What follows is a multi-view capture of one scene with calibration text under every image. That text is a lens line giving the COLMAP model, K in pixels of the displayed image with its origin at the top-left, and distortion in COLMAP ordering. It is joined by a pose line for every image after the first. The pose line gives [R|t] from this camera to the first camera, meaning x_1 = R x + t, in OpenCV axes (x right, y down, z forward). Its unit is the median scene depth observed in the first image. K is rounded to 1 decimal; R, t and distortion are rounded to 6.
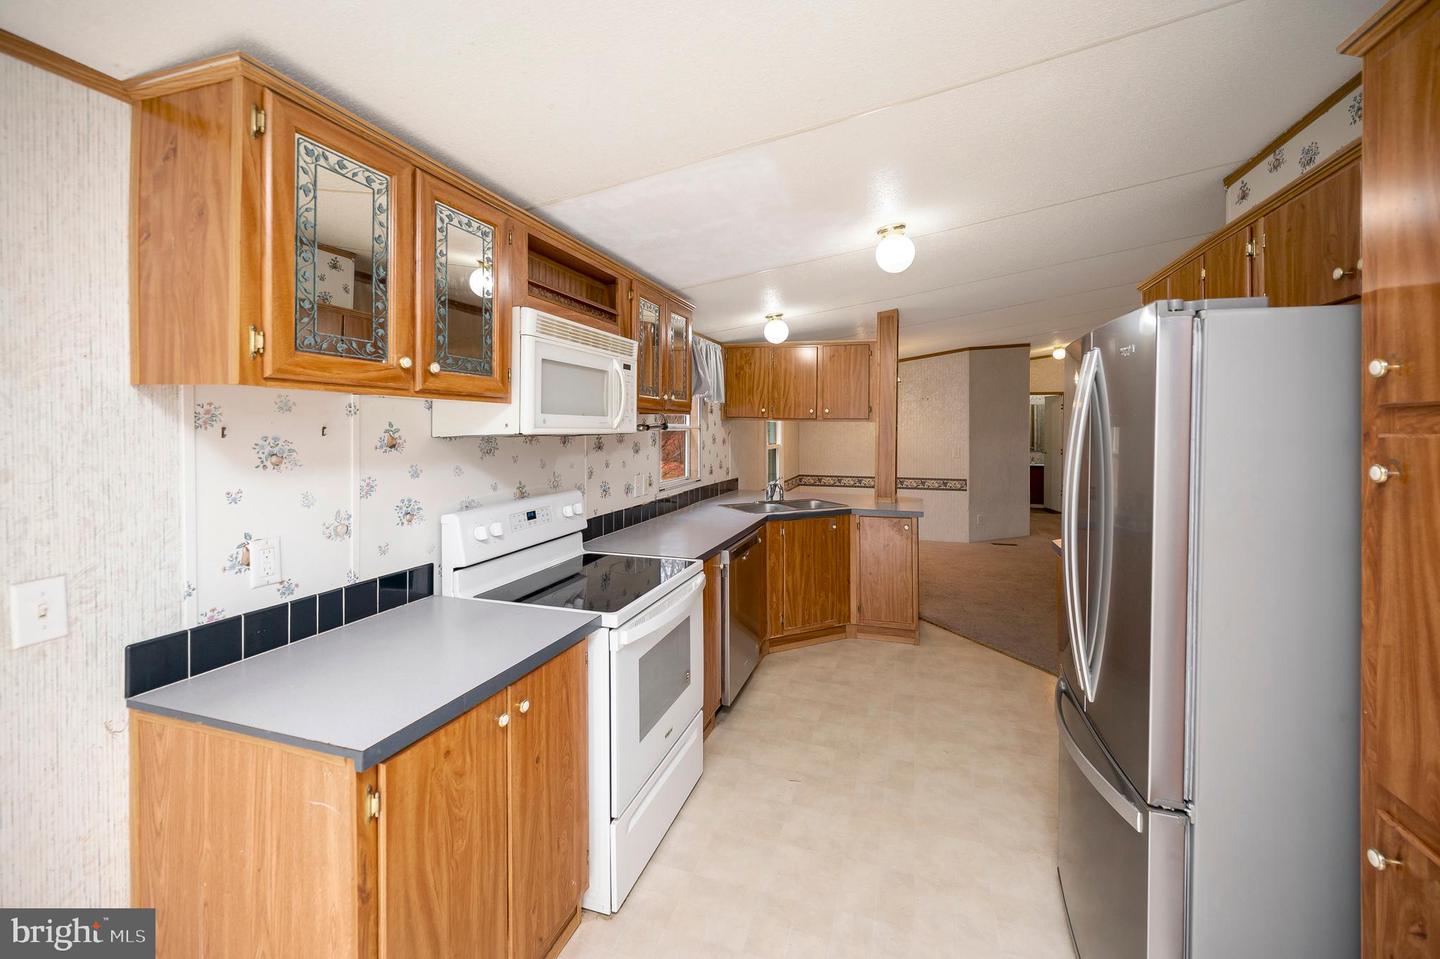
lens RADIAL K [[599.5, 0, 721.6], [0, 599.5, 446.5], [0, 0, 1]] dist [-0.000973, 0.000055]
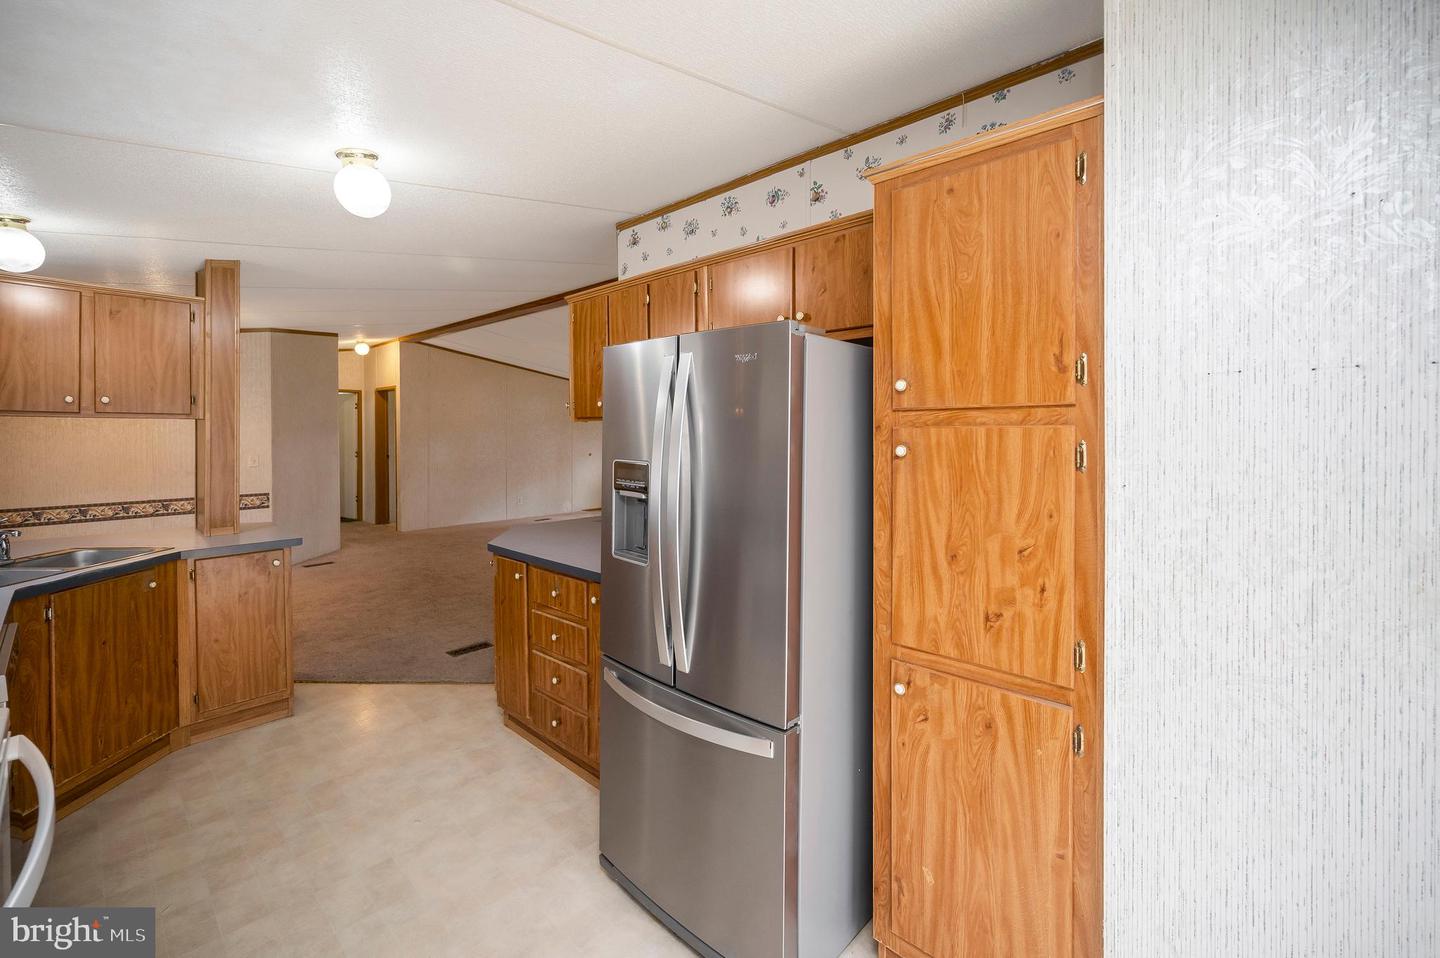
lens RADIAL K [[623.4, 0, 707.3], [0, 623.4, 448.4], [0, 0, 1]] dist [-0.001677, -0.000517]
pose [[0.409283, -0.029854, 0.911919, -0.164763], [0.031935, 0.999321, 0.018383, -0.002201], [-0.911848, 0.021598, 0.409959, 0.199231]]
